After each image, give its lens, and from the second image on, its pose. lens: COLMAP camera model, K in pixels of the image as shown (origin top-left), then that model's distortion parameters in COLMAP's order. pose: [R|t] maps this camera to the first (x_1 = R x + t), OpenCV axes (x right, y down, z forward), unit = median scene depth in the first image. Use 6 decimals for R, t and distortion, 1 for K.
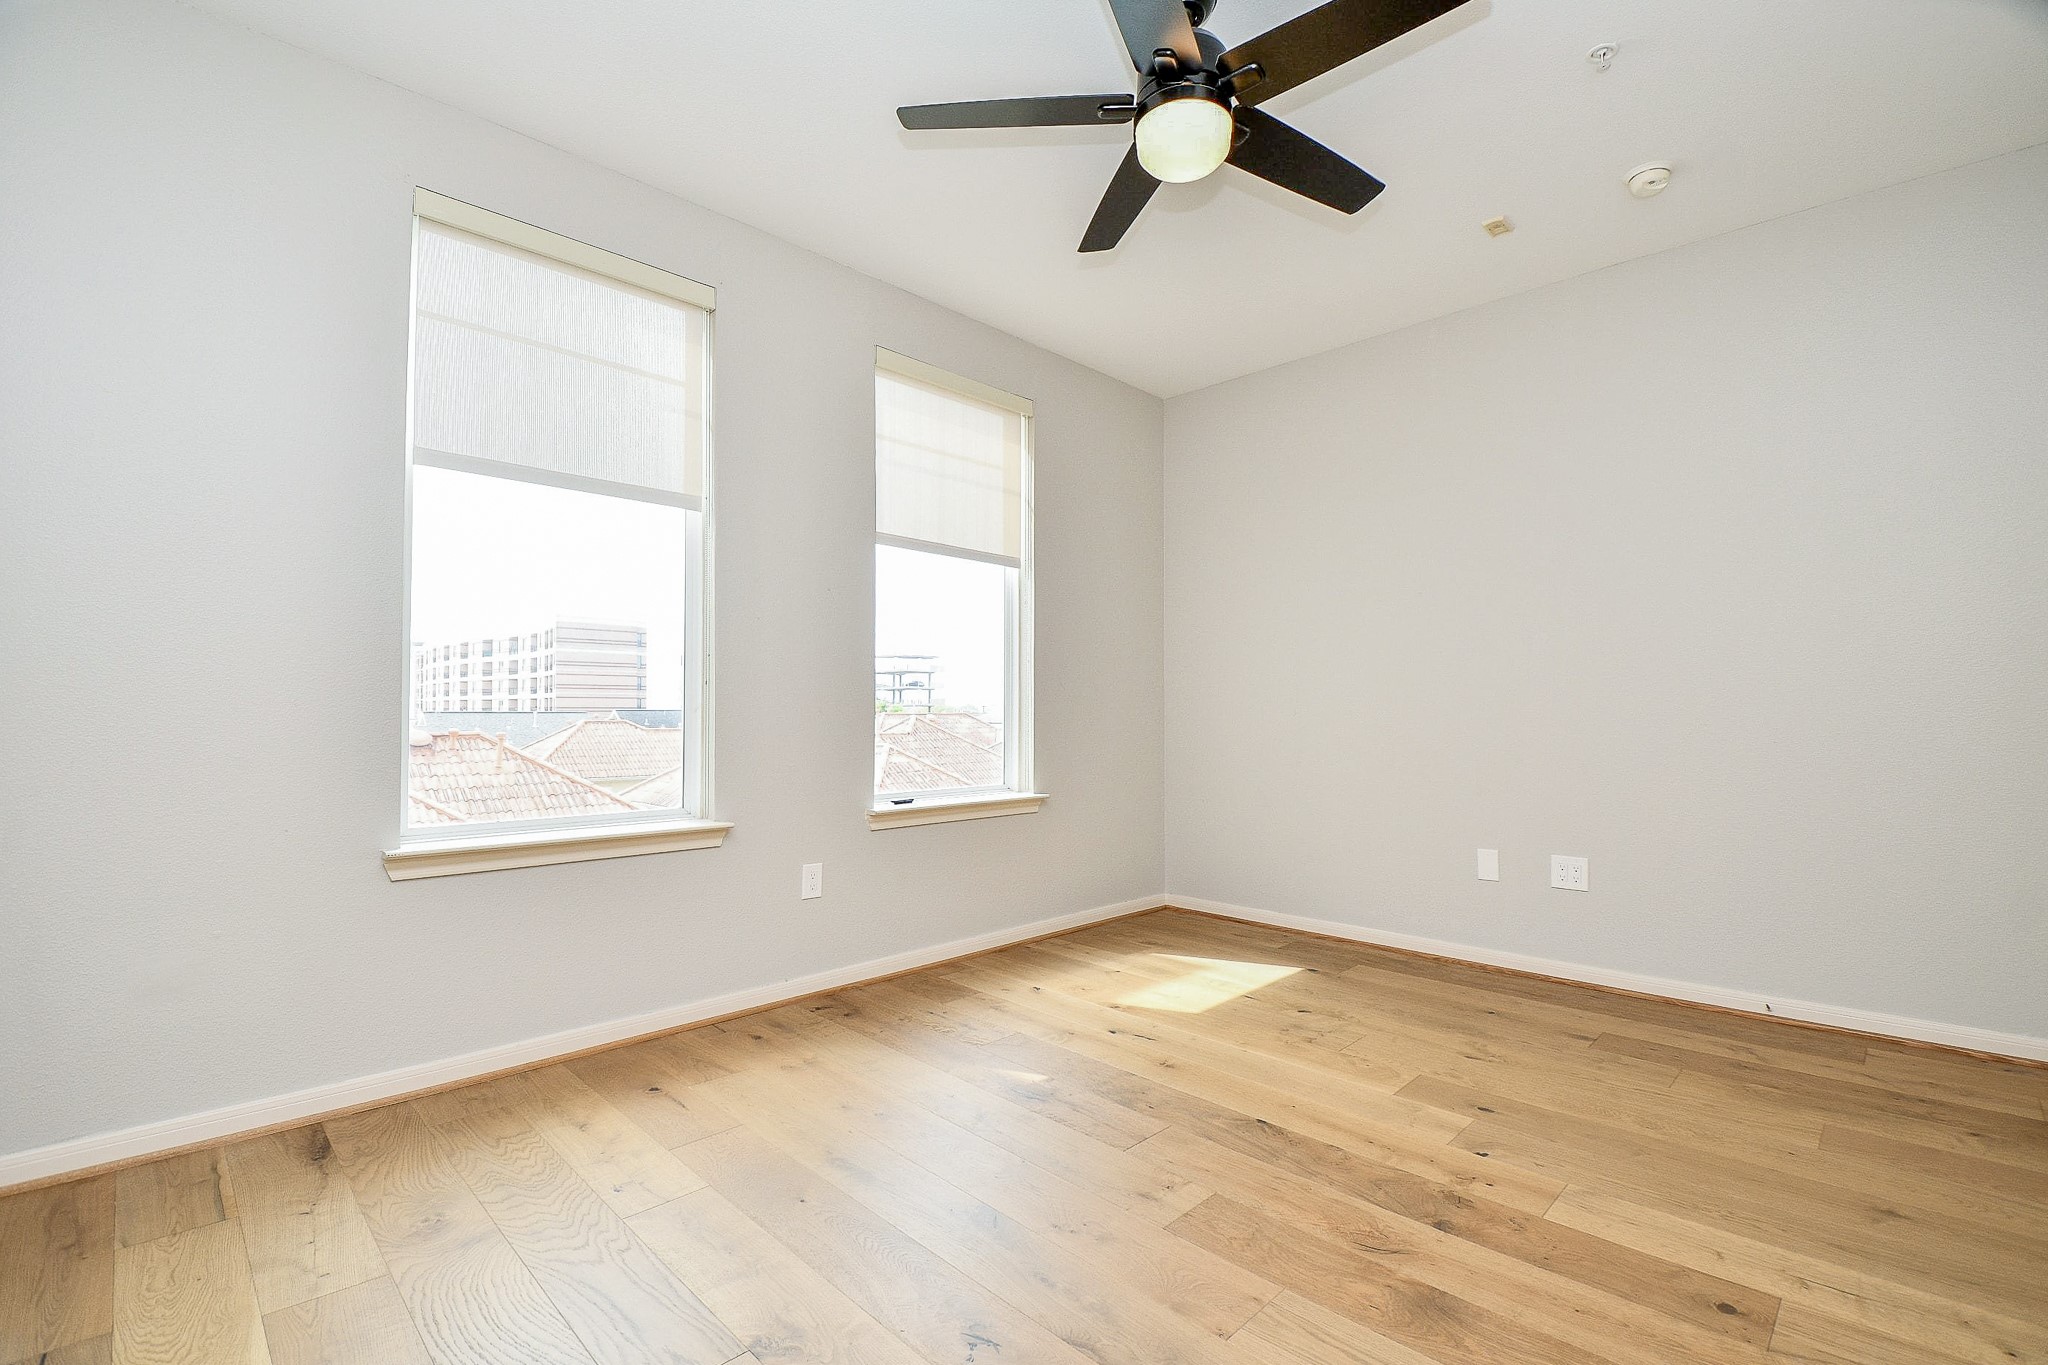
lens RADIAL K [[883.6, 0, 1032.5], [0, 883.6, 693.2], [0, 0, 1]] dist [0.025471, -0.027545]
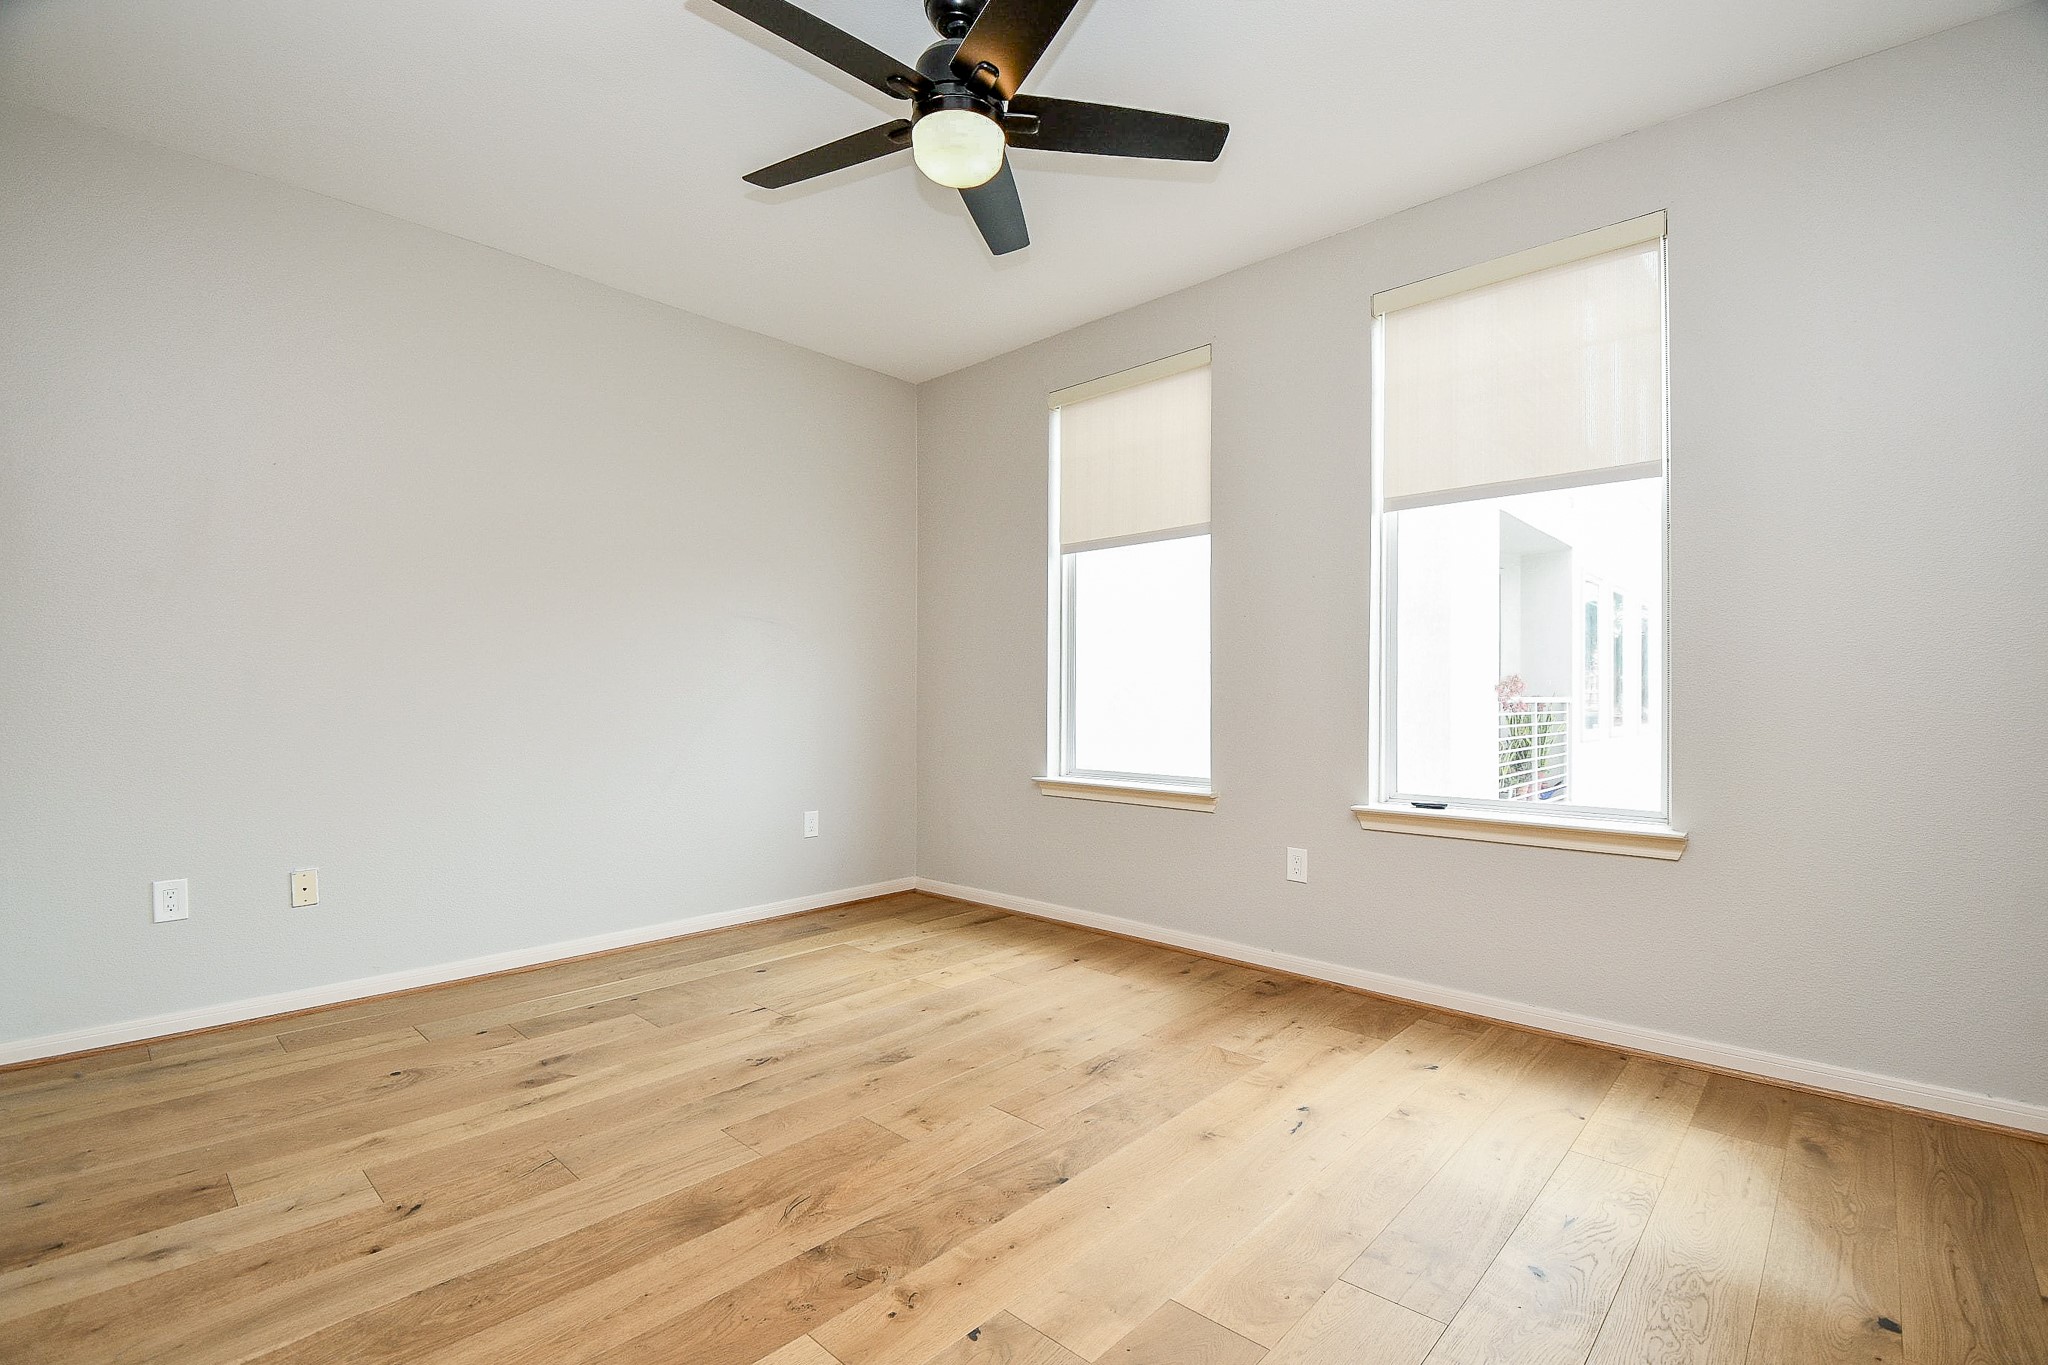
lens RADIAL K [[883.6, 0, 1032.5], [0, 883.6, 693.2], [0, 0, 1]] dist [0.025471, -0.027545]
pose [[0.063074, -0.007344, -0.997982, 0.905561], [0.014673, 0.999872, -0.006430, 0.019768], [0.997901, -0.014237, 0.063173, 0.760965]]
